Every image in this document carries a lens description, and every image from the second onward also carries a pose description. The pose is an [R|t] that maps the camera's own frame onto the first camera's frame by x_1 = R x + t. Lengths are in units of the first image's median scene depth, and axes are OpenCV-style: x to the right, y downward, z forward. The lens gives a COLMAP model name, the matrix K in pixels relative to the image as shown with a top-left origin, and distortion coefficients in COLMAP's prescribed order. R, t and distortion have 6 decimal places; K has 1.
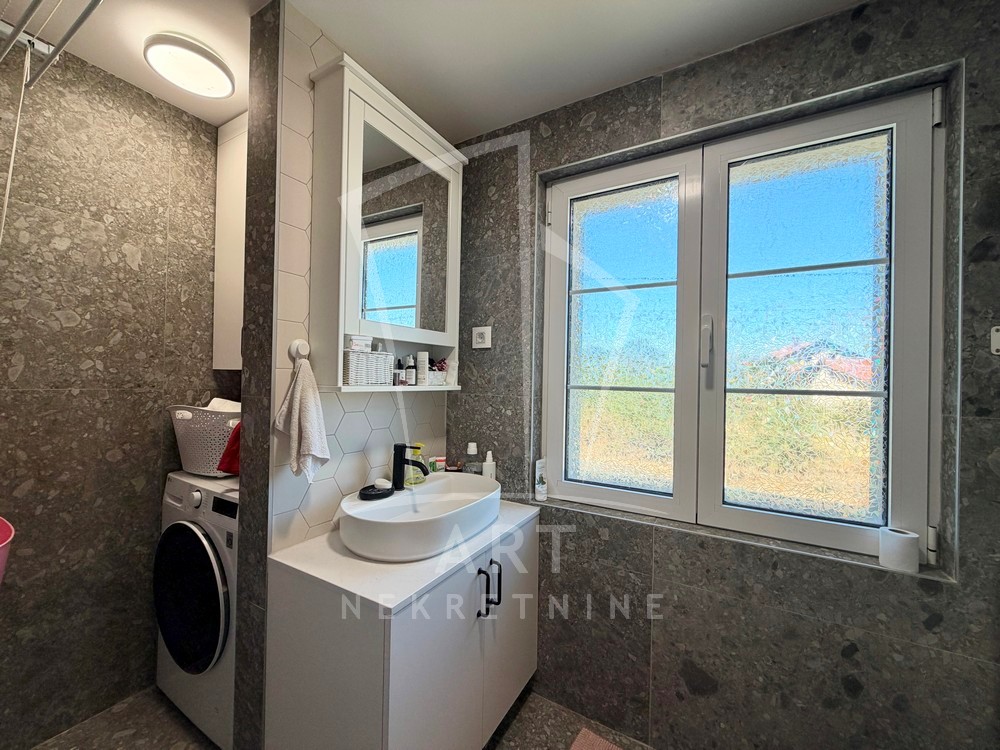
lens RADIAL K [[398.9, 0, 496.1], [0, 398.9, 377.3], [0, 0, 1]] dist [0.001028, -0.000107]
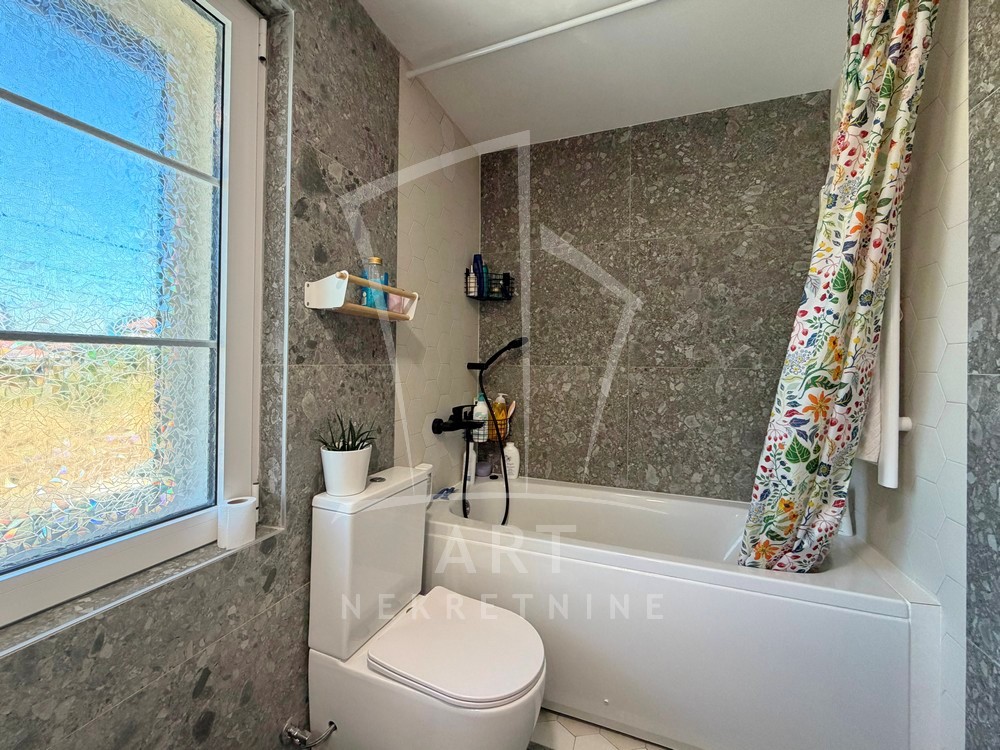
lens RADIAL K [[408.1, 0, 500.4], [0, 408.1, 360.4], [0, 0, 1]] dist [-0.000529, -0.000247]
pose [[-0.165045, -0.020071, 0.986082, 0.048117], [-0.020369, 0.999649, 0.016938, 0.054970], [-0.986076, -0.017290, -0.165396, 0.607961]]
